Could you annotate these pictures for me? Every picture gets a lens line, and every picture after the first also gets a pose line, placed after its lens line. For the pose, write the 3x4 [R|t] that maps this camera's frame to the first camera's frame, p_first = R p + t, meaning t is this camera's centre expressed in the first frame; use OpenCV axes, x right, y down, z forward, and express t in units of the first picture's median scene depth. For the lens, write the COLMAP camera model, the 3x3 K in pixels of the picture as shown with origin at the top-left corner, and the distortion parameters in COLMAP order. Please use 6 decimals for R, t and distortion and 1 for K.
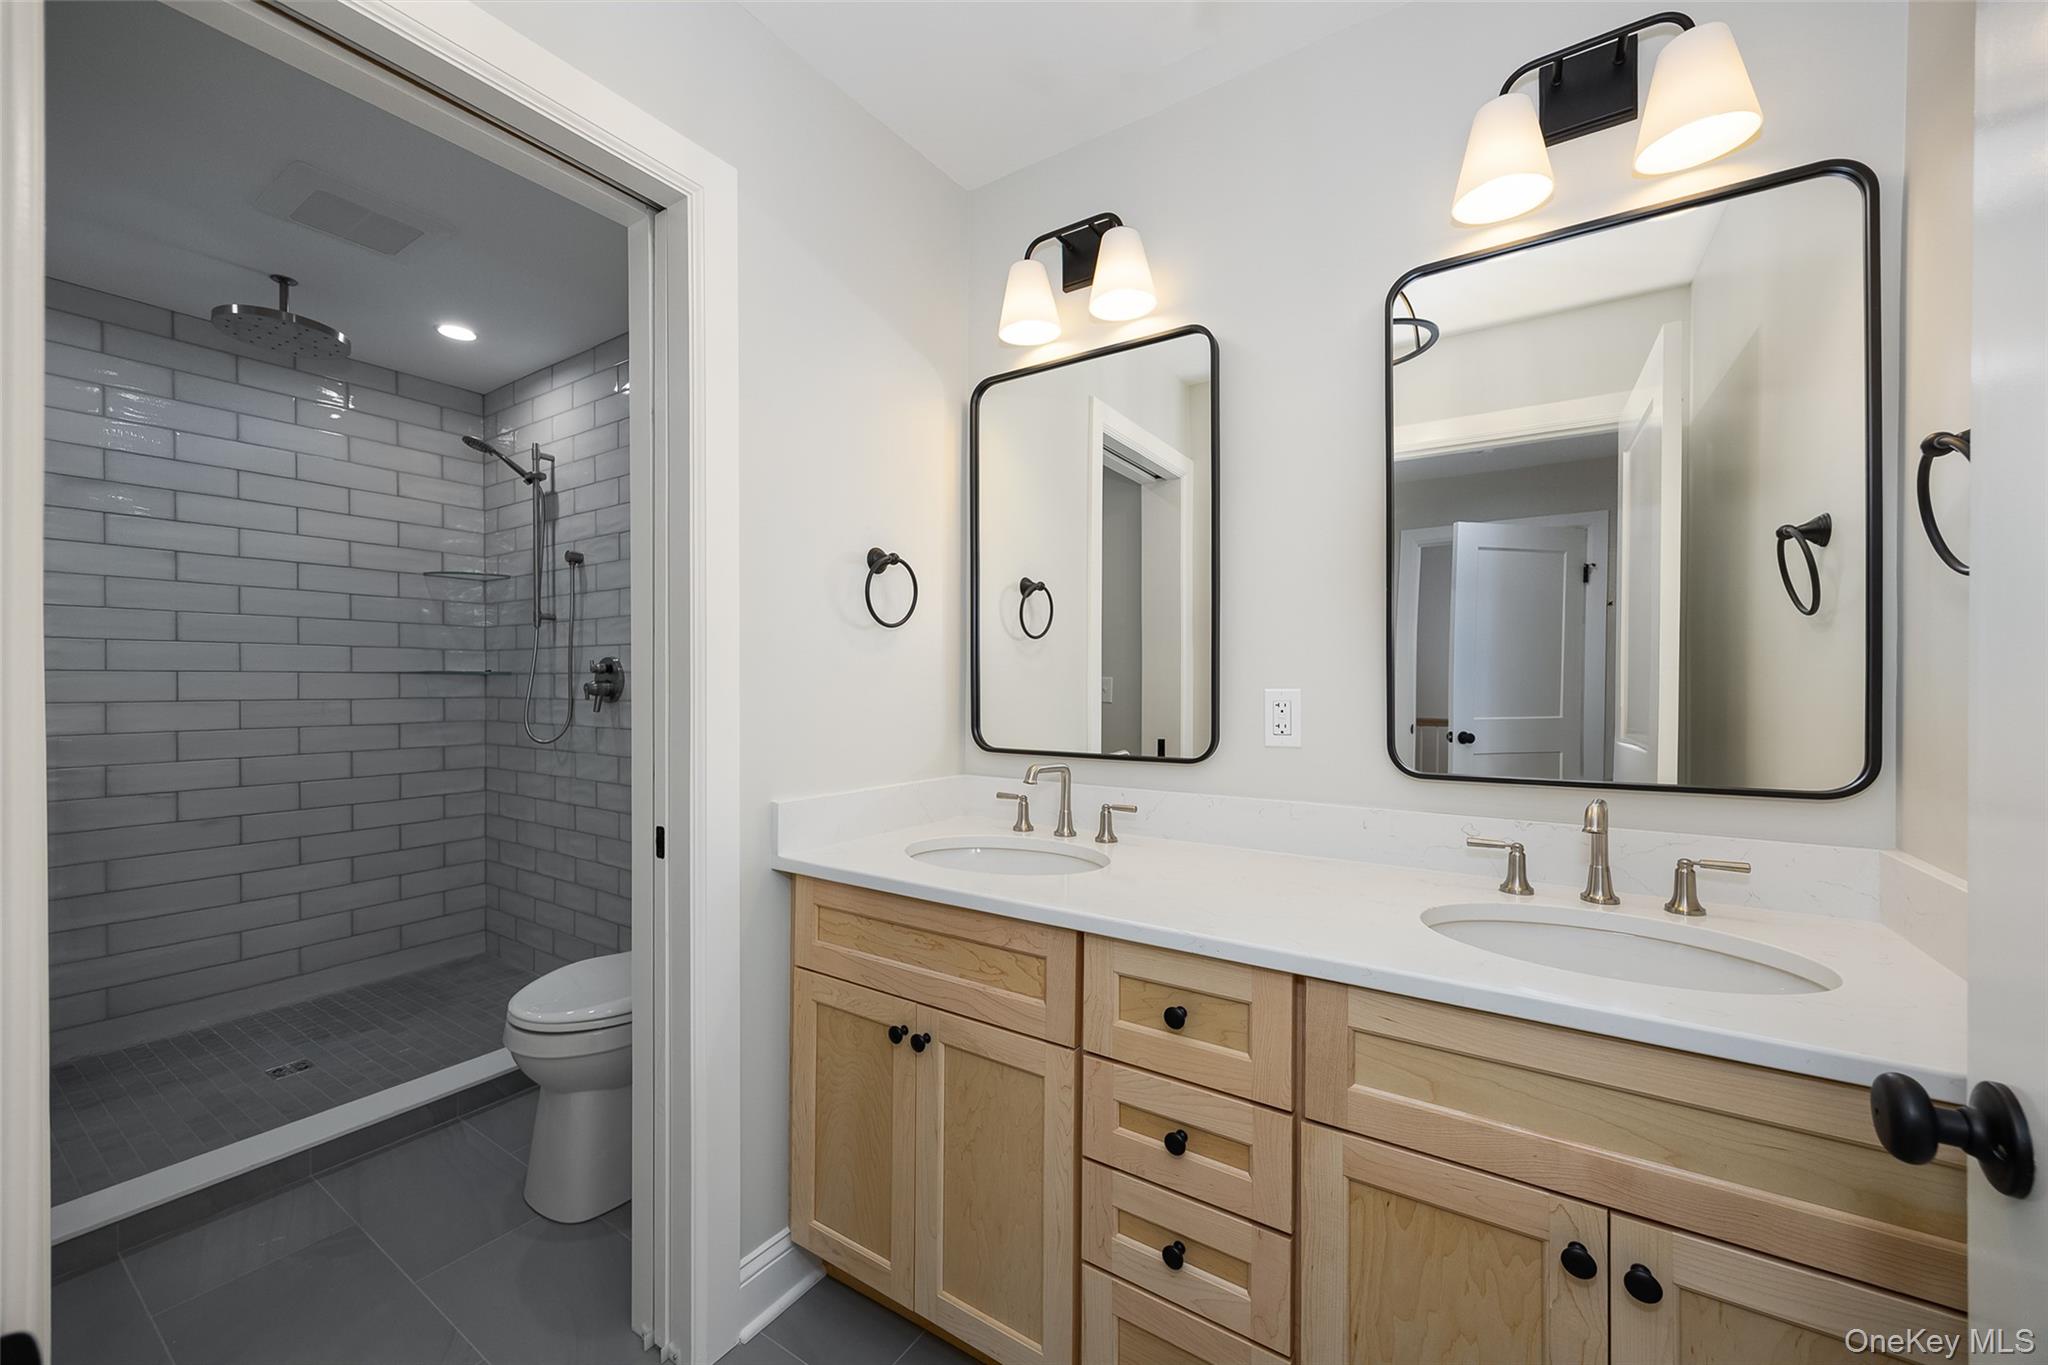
lens RADIAL K [[784.3, 0, 1024.0], [0, 784.3, 682.5], [0, 0, 1]] dist [-0.000119, -0.000219]
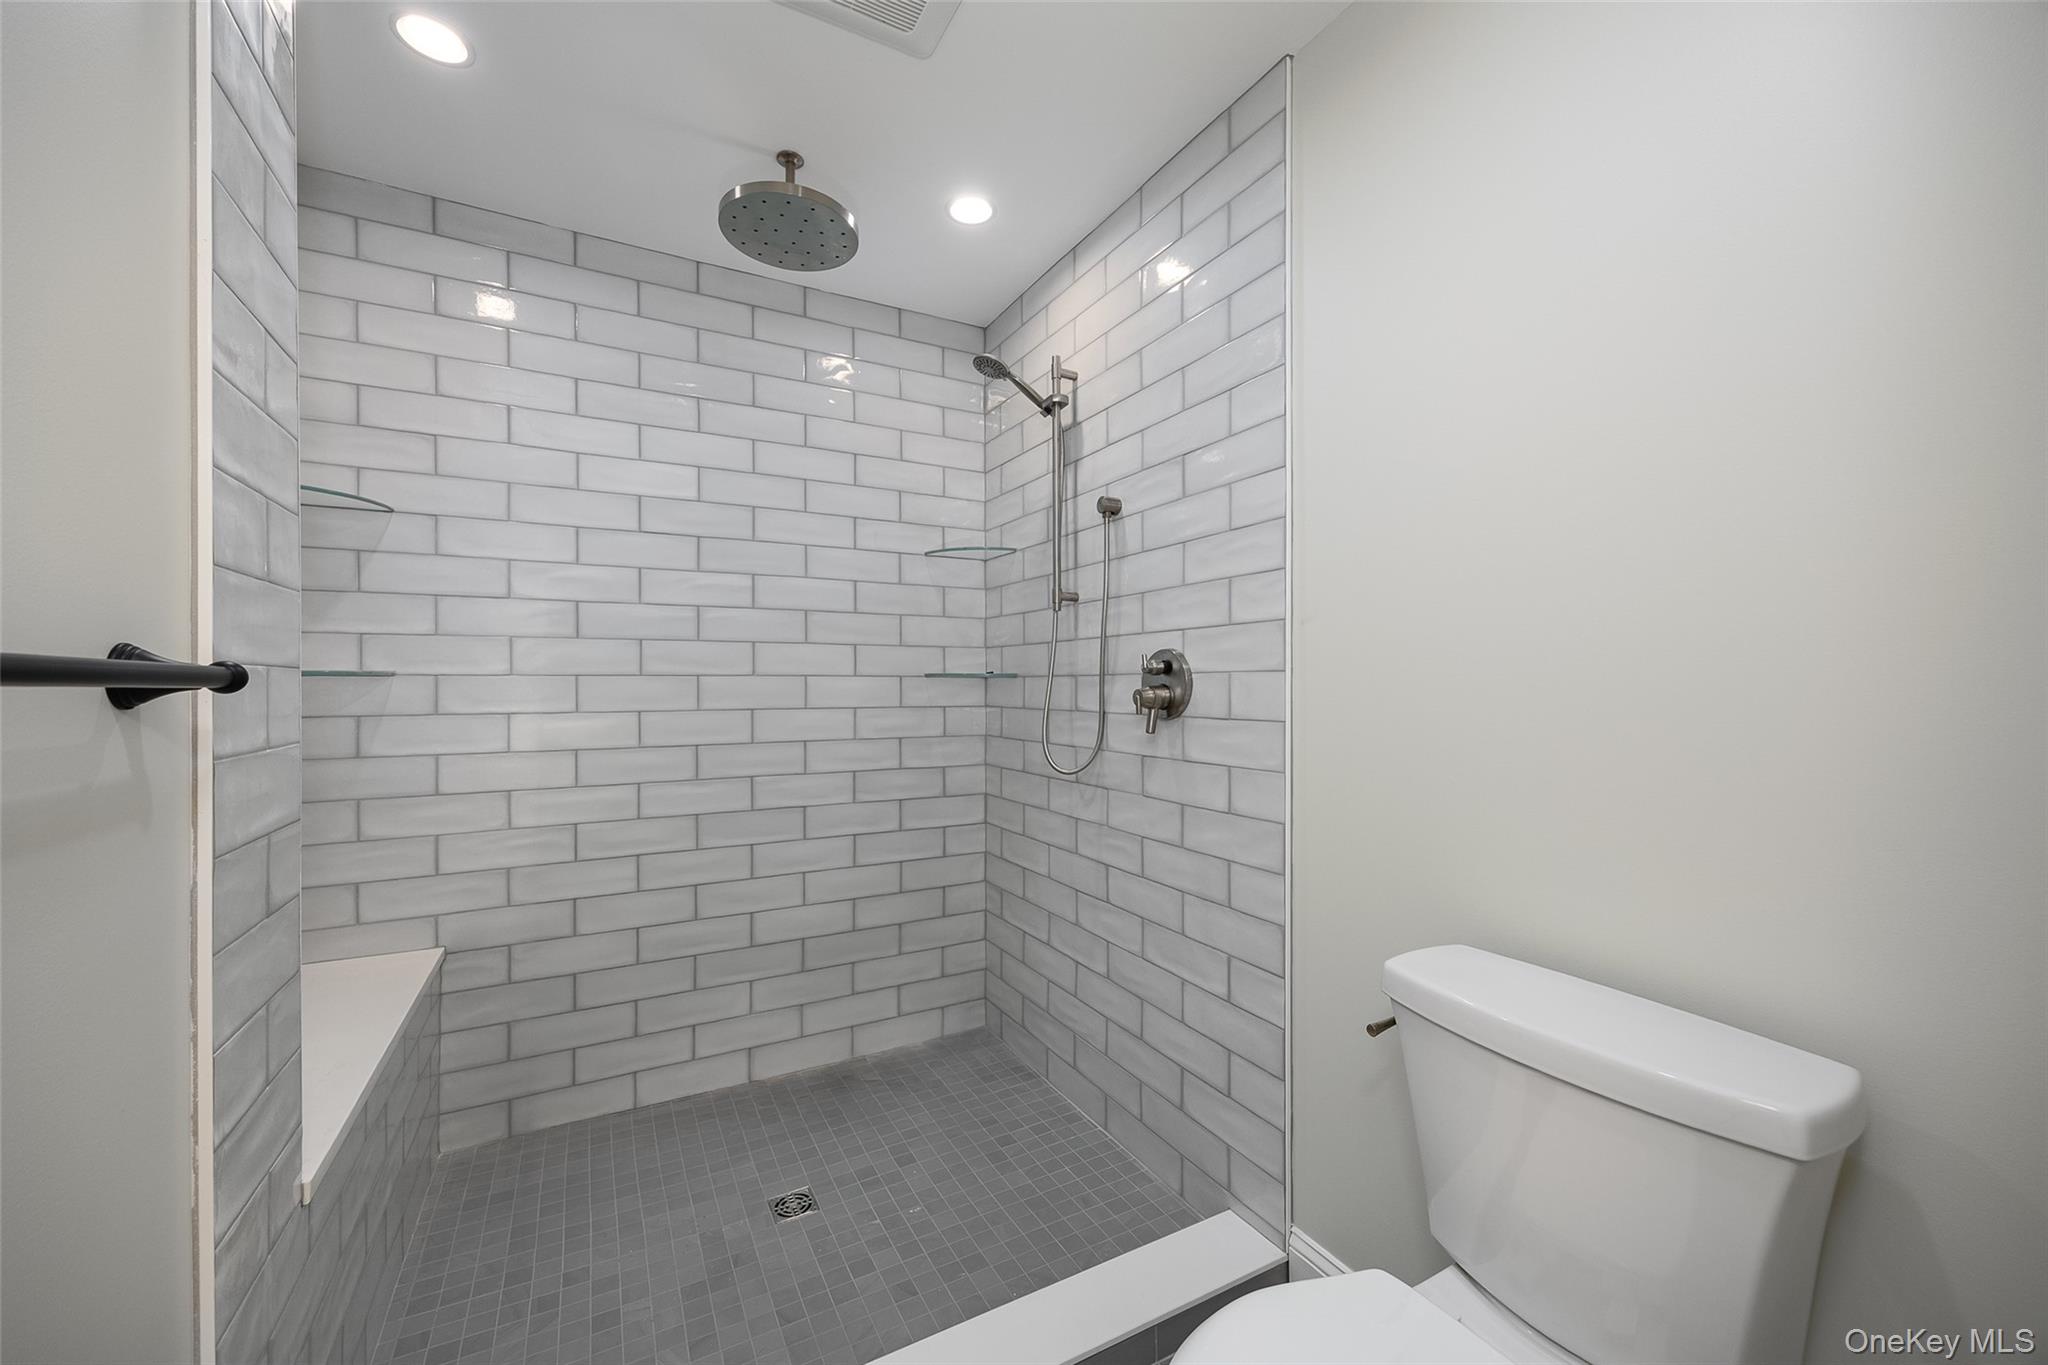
lens RADIAL K [[784.3, 0, 1024.0], [0, 784.3, 682.5], [0, 0, 1]] dist [-0.000119, -0.000219]
pose [[0.882738, -0.000277, -0.469866, -0.305819], [-0.002029, 0.999988, -0.004402, -0.001596], [0.469862, 0.004839, 0.882727, 0.345994]]
